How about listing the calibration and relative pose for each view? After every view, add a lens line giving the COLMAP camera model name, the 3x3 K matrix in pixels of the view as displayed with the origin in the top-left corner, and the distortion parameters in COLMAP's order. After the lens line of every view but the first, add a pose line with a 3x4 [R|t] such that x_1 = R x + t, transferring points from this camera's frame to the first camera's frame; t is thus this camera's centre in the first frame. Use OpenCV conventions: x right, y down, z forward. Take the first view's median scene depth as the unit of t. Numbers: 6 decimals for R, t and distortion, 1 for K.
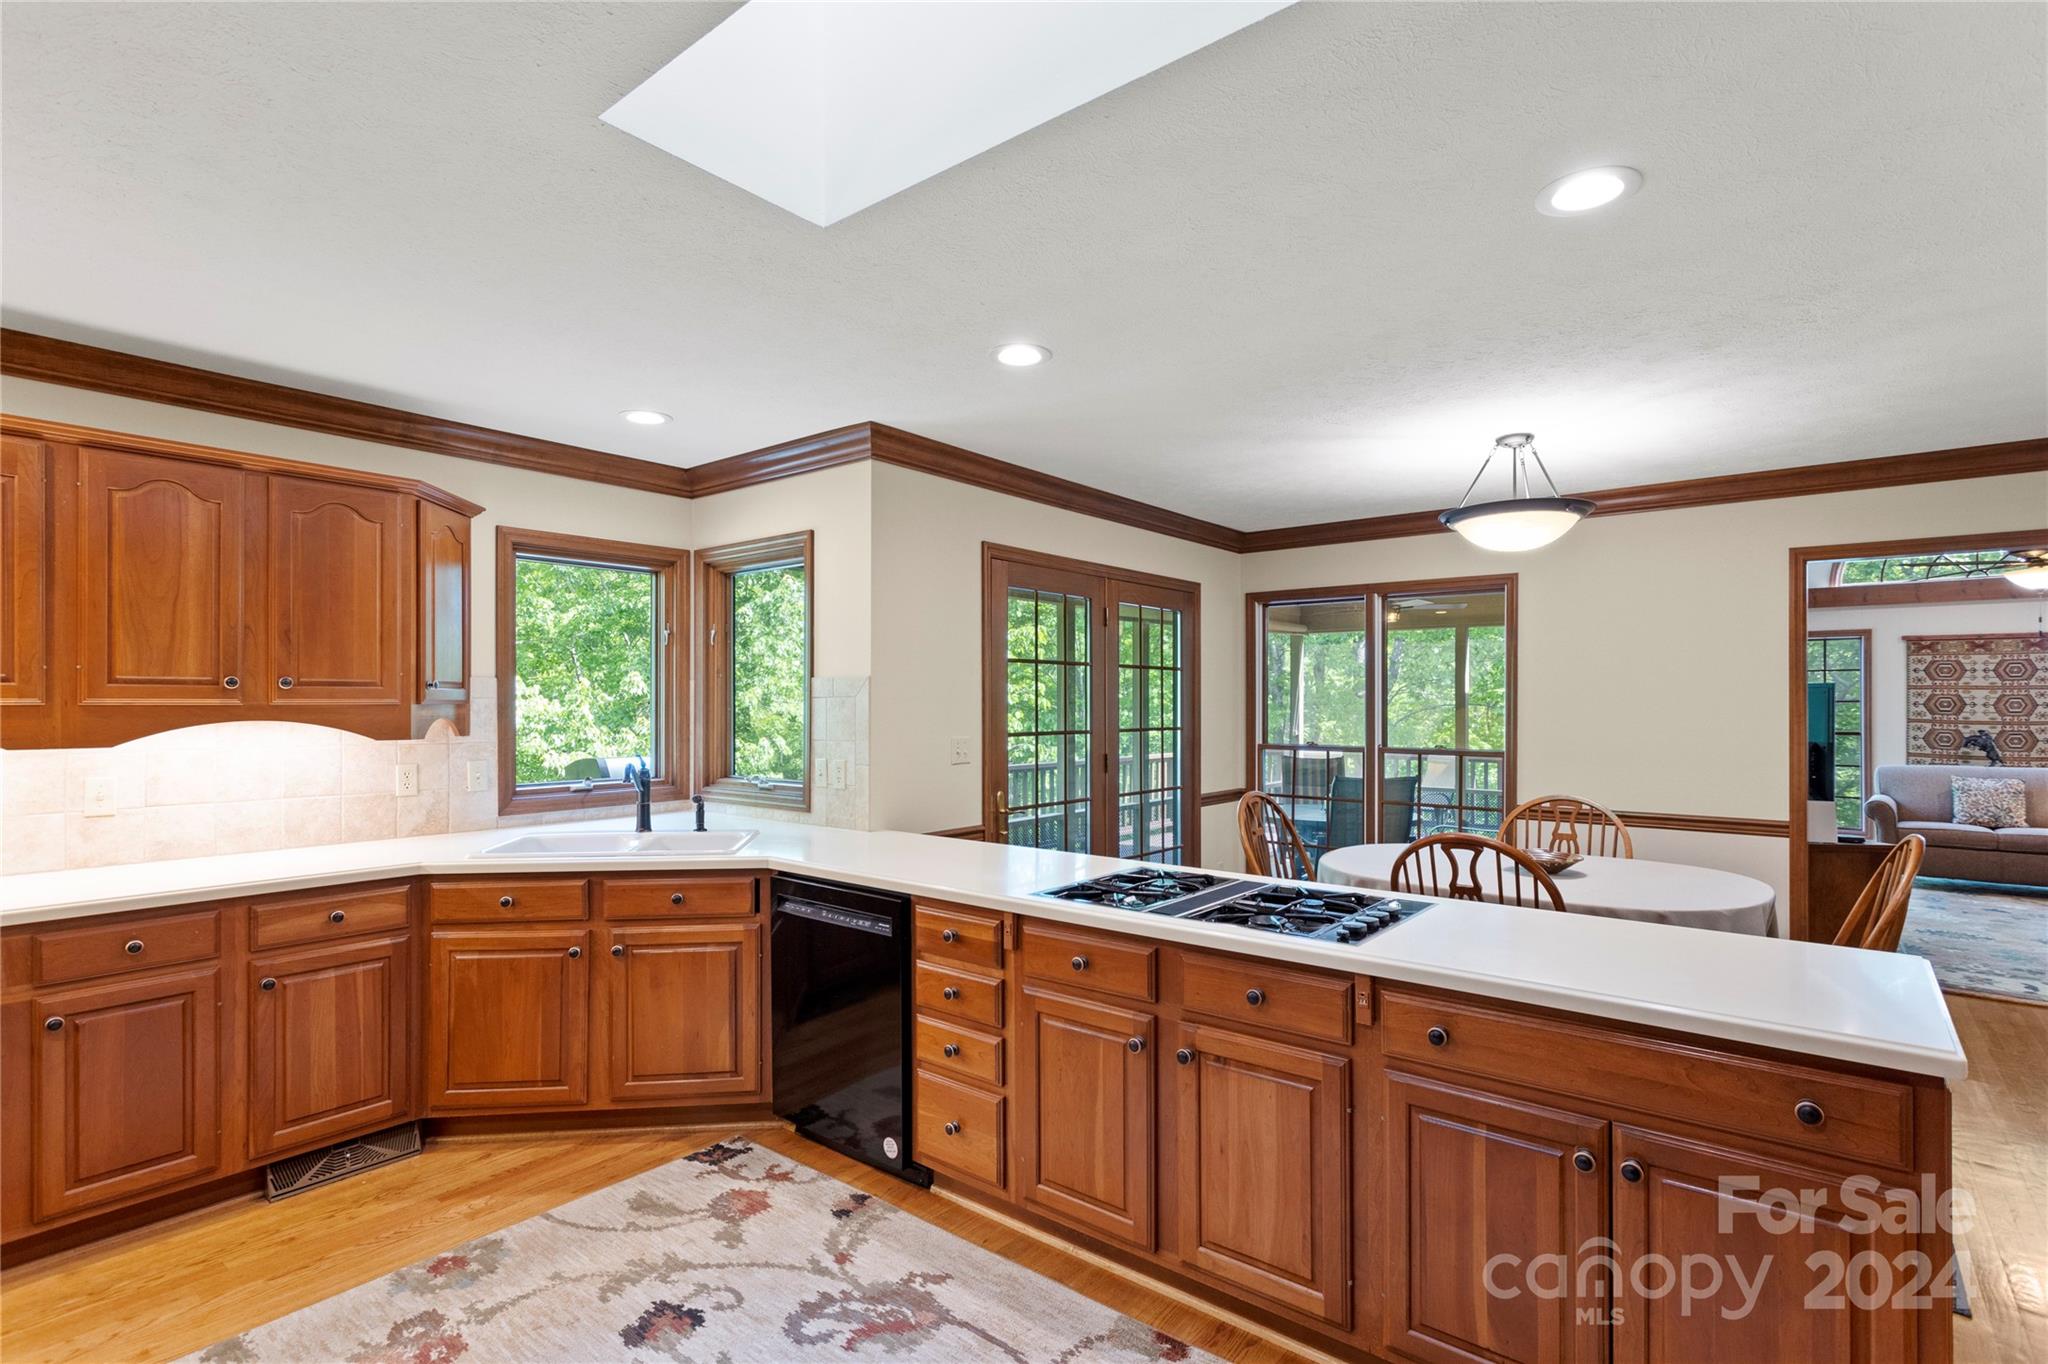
lens RADIAL K [[966.6, 0, 1034.1], [0, 966.6, 697.9], [0, 0, 1]] dist [0.000397, 0.001540]
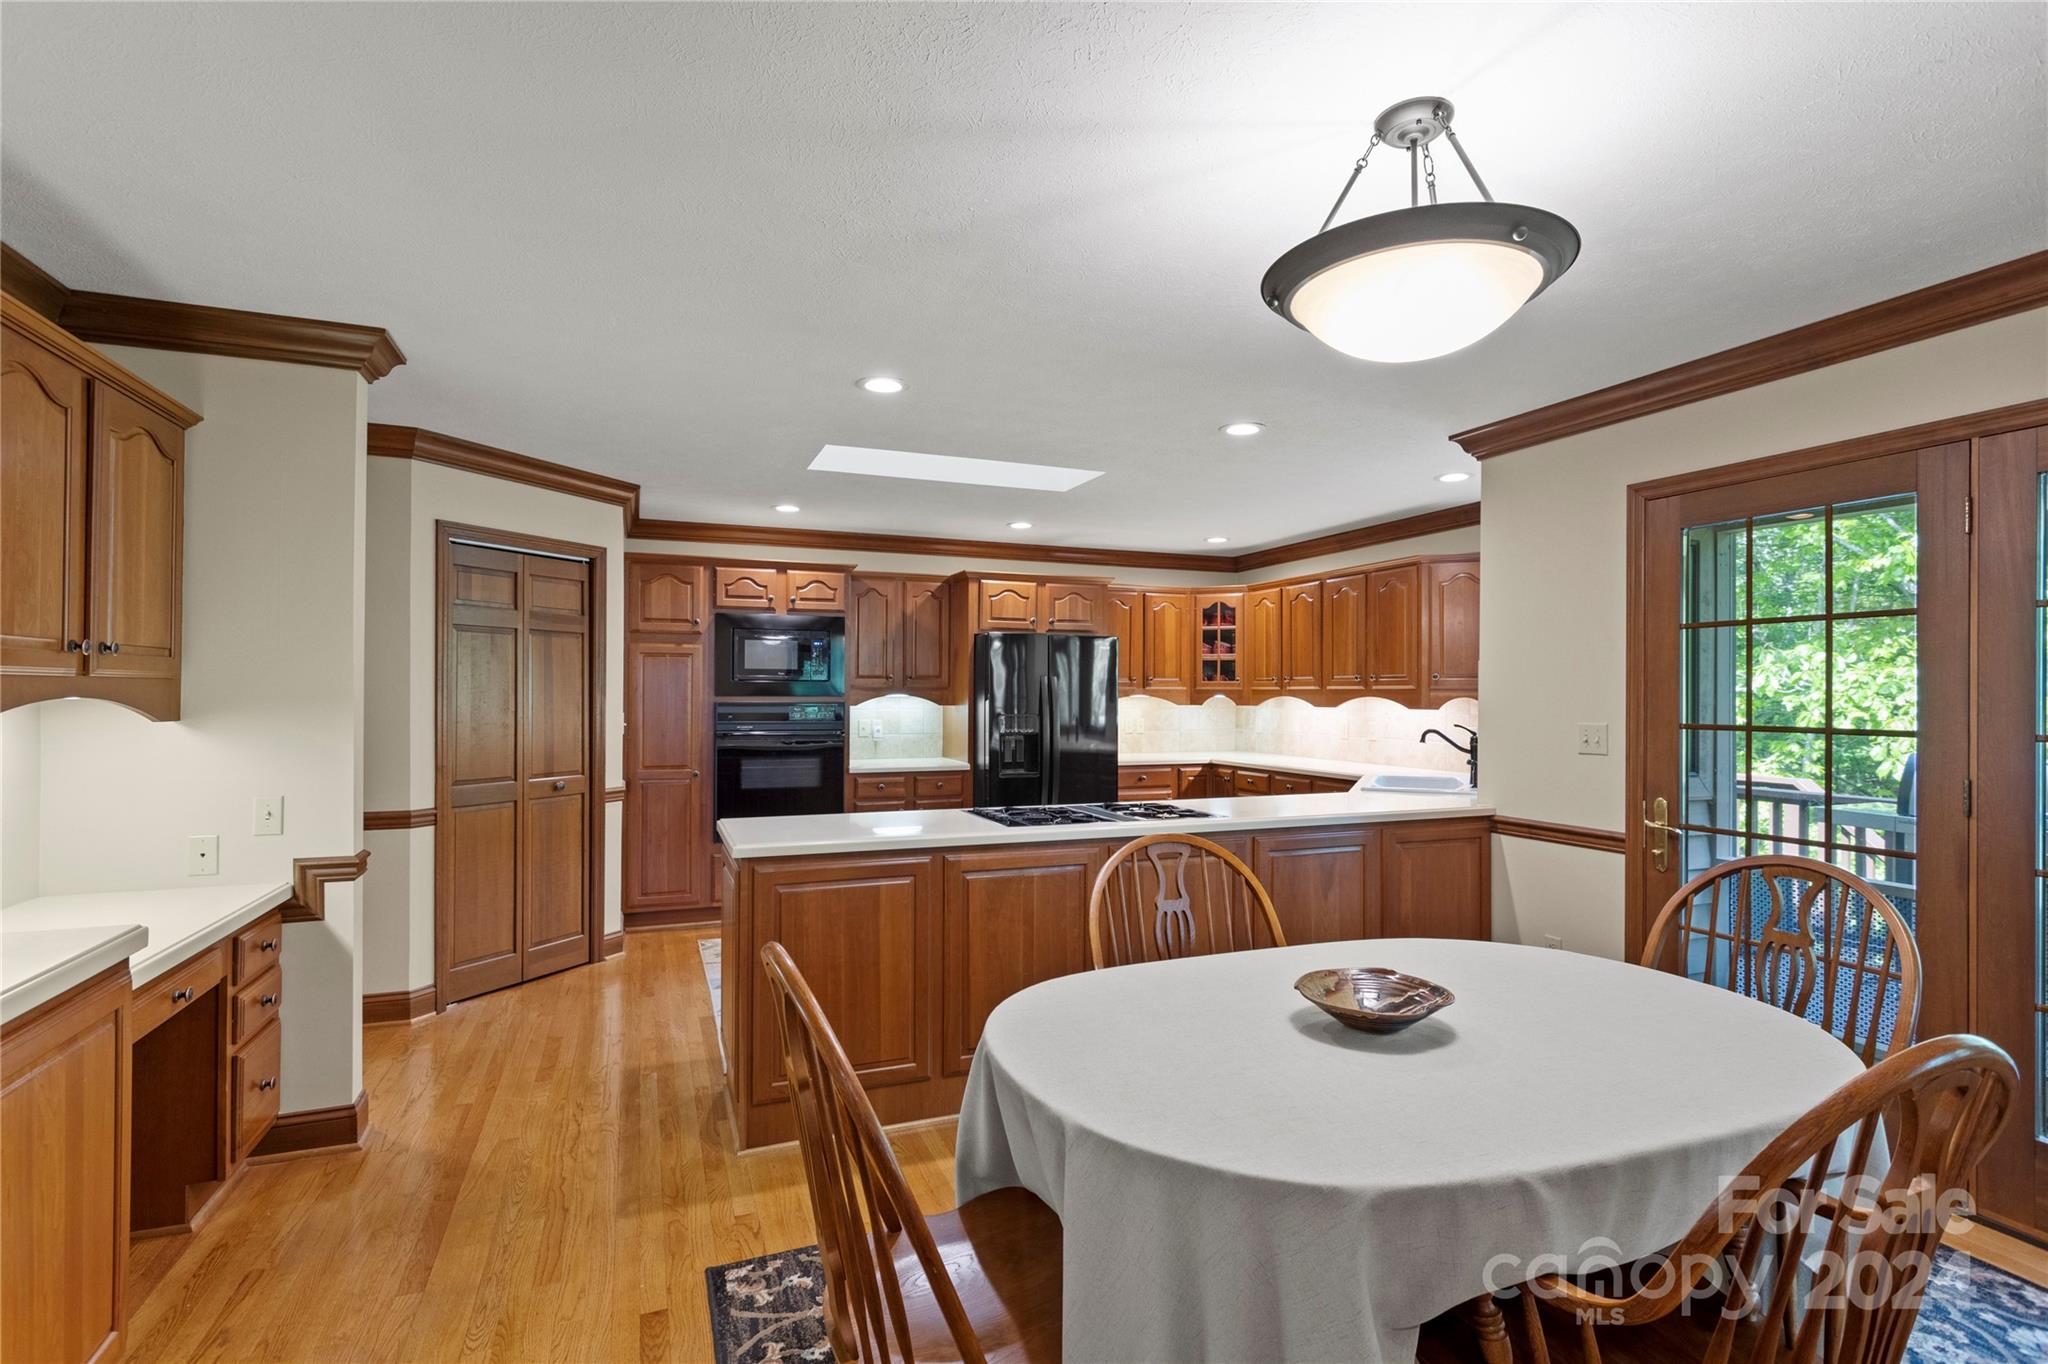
lens RADIAL K [[966.6, 0, 1033.2], [0, 966.6, 691.1], [0, 0, 1]] dist [0.000397, 0.001540]
pose [[-0.480309, -0.003543, -0.877092, 0.834577], [-0.000539, 0.999993, -0.003744, 0.013198], [0.877099, -0.001326, -0.480307, 0.878952]]
